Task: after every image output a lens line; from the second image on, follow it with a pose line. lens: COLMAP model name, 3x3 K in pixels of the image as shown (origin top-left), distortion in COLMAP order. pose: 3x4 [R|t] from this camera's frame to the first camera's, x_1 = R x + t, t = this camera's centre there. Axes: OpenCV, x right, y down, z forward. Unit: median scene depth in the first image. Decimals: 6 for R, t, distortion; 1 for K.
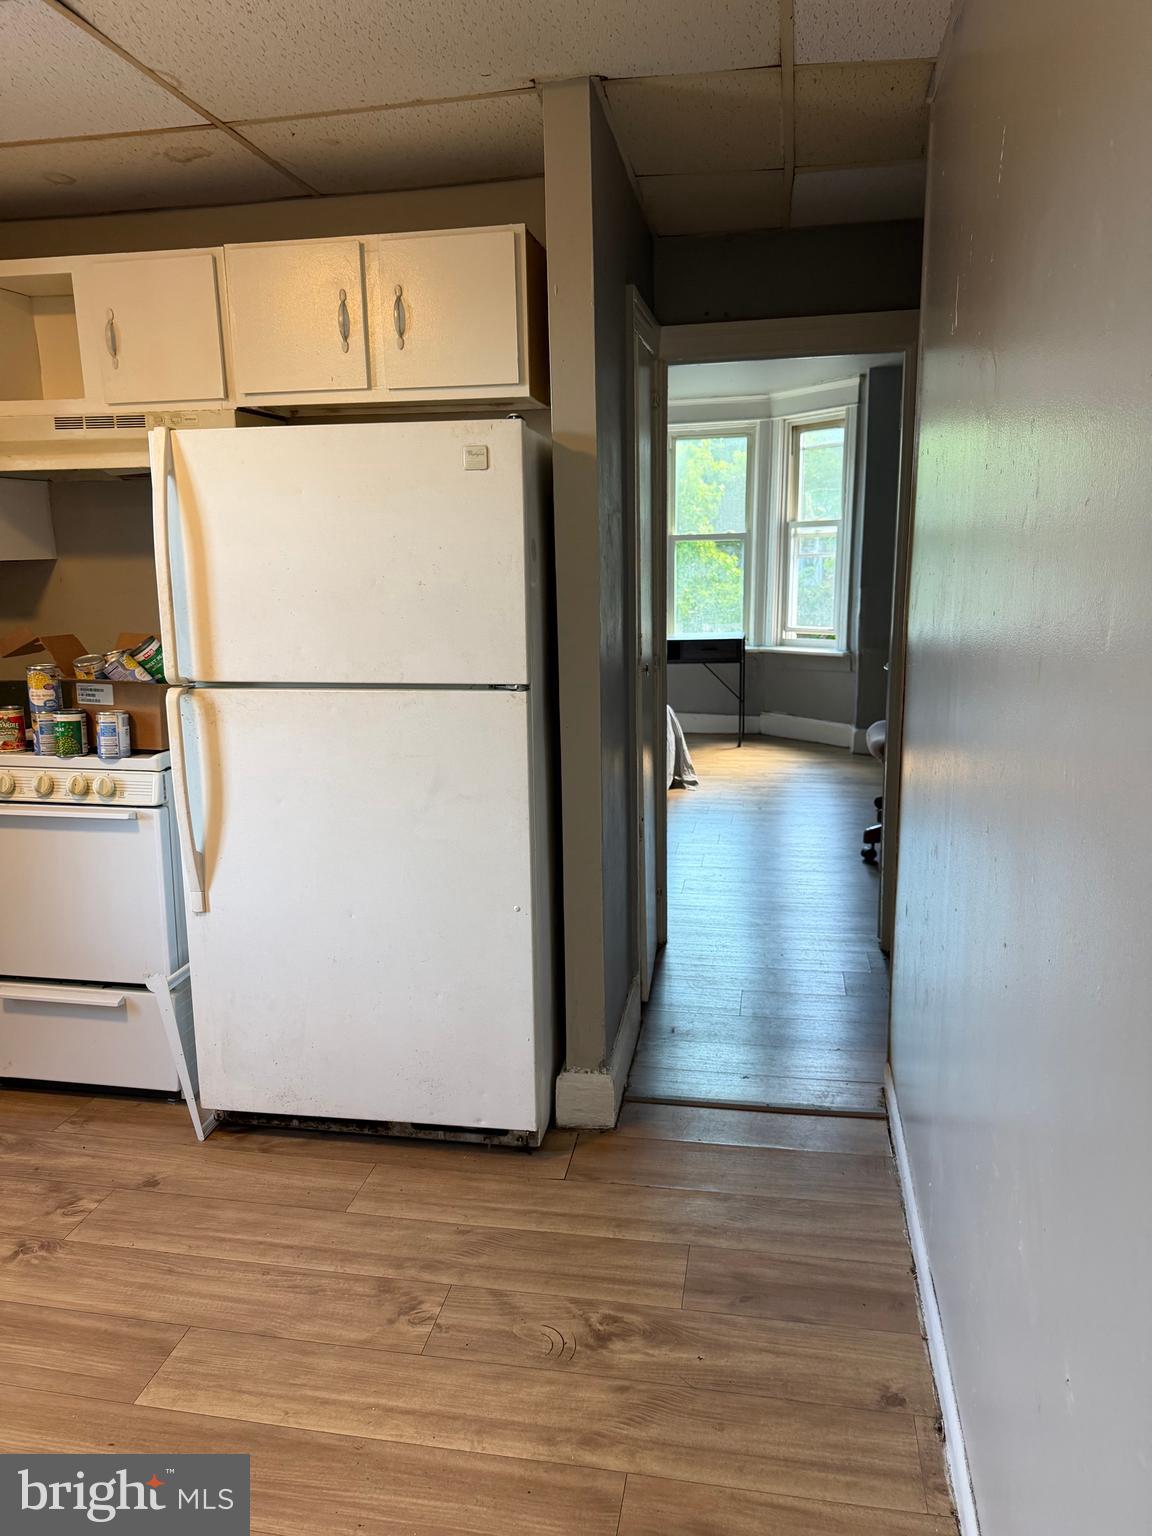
lens RADIAL K [[1079.5, 0, 572.3], [0, 1079.5, 764.6], [0, 0, 1]] dist [0.065722, -0.090229]
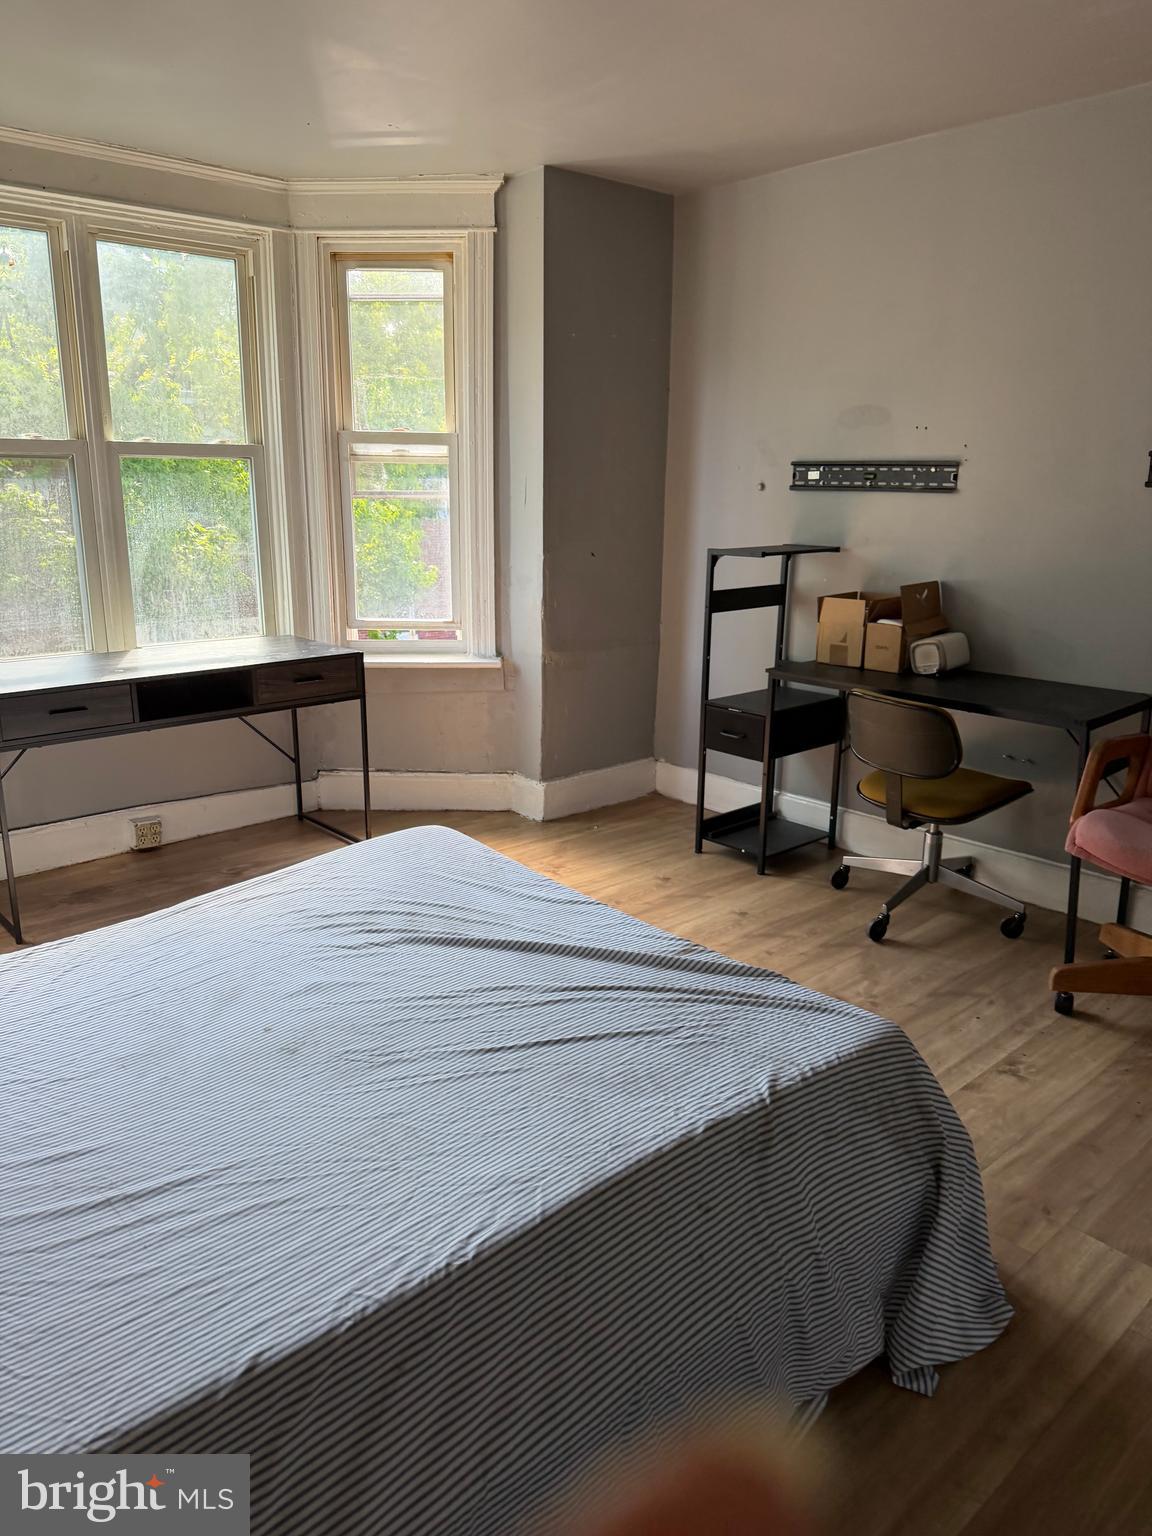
lens RADIAL K [[1079.5, 0, 562.2], [0, 1079.5, 752.1], [0, 0, 1]] dist [0.065722, -0.090229]
pose [[0.581547, -0.185458, 0.792091, -0.208739], [0.146718, 0.981612, 0.122113, -0.116010], [-0.800173, 0.045199, 0.598063, 0.592914]]
